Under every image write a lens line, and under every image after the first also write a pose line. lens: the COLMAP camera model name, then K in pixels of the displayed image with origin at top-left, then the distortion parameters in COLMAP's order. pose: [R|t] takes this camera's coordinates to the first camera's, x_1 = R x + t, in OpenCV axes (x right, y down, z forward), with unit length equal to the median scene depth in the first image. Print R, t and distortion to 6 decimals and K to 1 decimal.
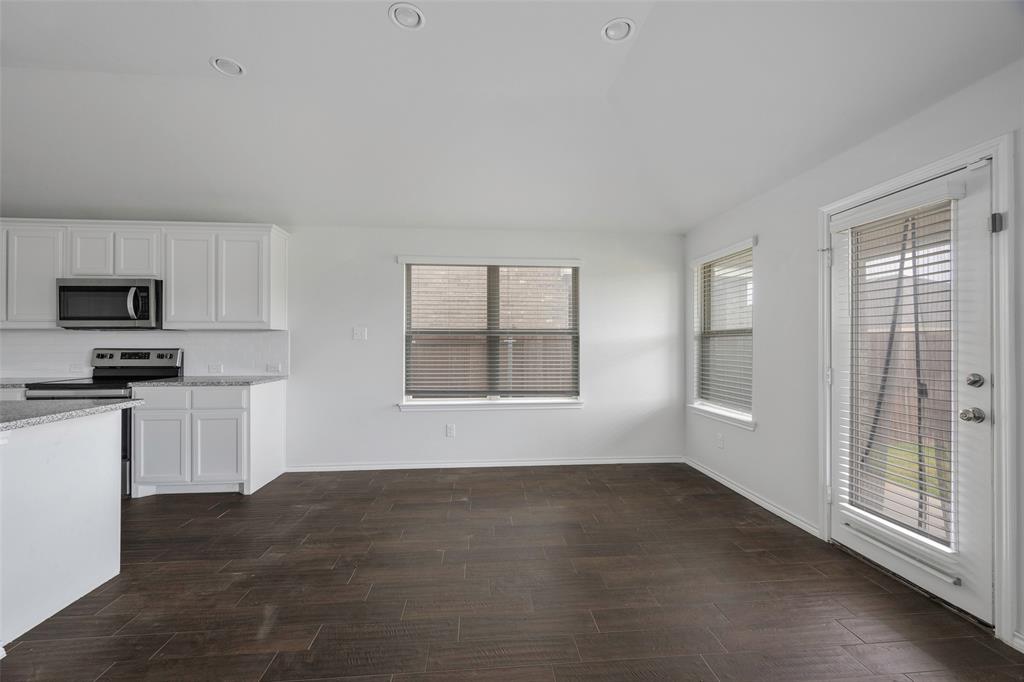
lens RADIAL K [[413.1, 0, 509.3], [0, 413.1, 342.5], [0, 0, 1]] dist [-0.002130, 0.000001]
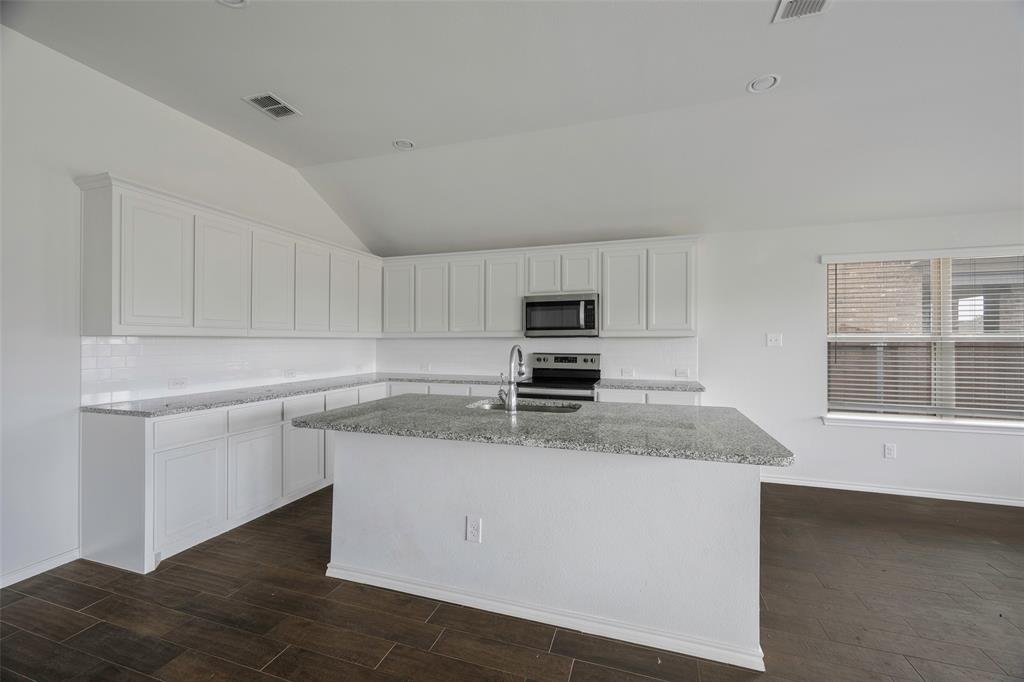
lens RADIAL K [[413.1, 0, 510.7], [0, 413.1, 342.8], [0, 0, 1]] dist [-0.002130, 0.000001]
pose [[0.916016, 0.002749, -0.401133, -0.609354], [-0.000311, 0.999981, 0.006144, -0.023621], [0.401142, -0.005503, 0.915999, -0.132918]]
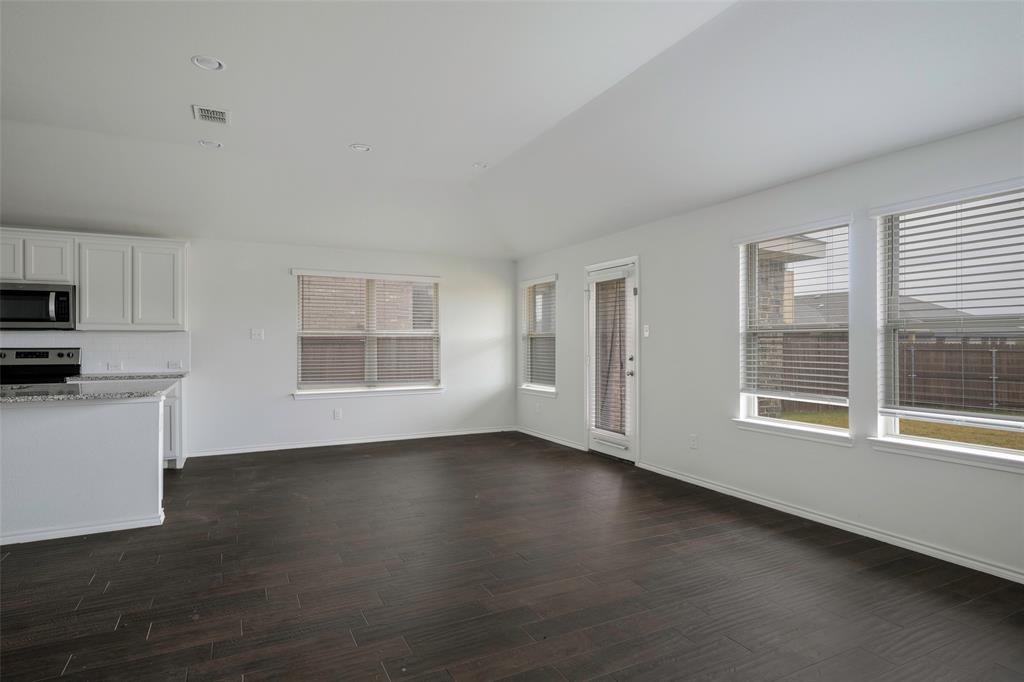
lens RADIAL K [[547.5, 0, 516.5], [0, 547.5, 342.1], [0, 0, 1]] dist [0.000937, -0.000672]
pose [[0.923253, -0.001596, 0.384190, -0.318612], [0.000923, 0.999998, 0.001934, -0.001946], [-0.384192, -0.001431, 0.923252, -0.796551]]
